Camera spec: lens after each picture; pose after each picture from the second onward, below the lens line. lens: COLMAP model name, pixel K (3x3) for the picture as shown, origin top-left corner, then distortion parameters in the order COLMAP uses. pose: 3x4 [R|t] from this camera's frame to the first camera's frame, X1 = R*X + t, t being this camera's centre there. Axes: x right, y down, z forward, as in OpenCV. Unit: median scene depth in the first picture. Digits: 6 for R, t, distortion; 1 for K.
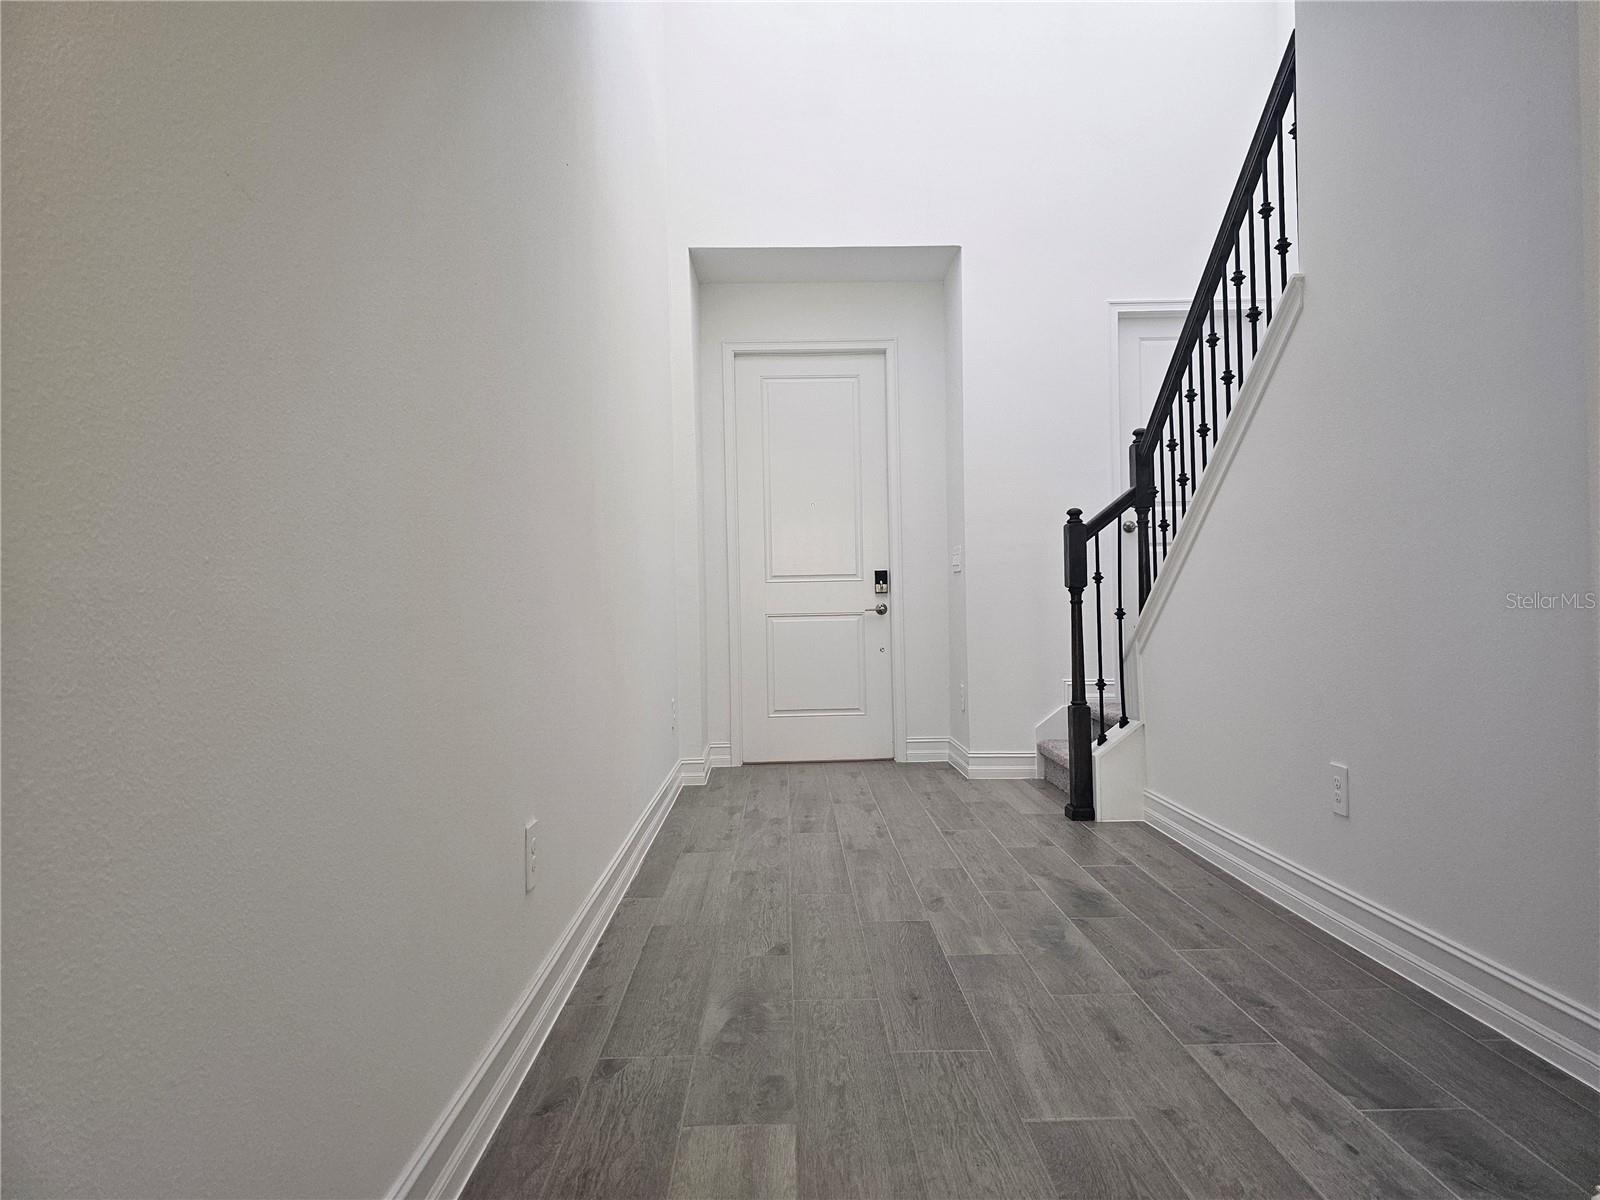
lens RADIAL K [[1068.9, 0, 799.3], [0, 1068.9, 599.2], [0, 0, 1]] dist [-0.002207, -0.000558]
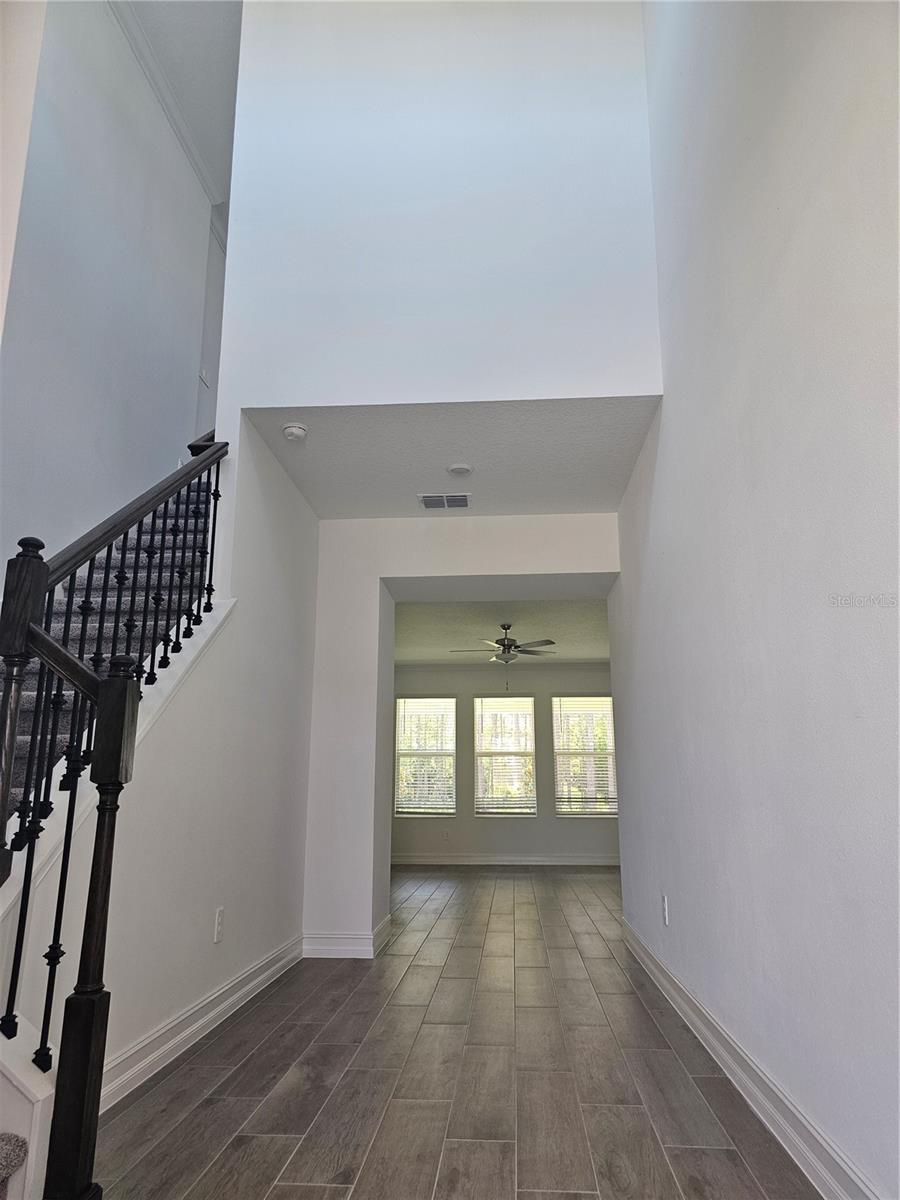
lens RADIAL K [[801.7, 0, 451.7], [0, 801.7, 598.1], [0, 0, 1]] dist [-0.002207, -0.000558]
pose [[-0.995949, 0.039195, 0.080930, 0.032390], [0.017549, 0.967421, -0.252565, 0.009058], [-0.088193, -0.250122, -0.964189, 2.081137]]
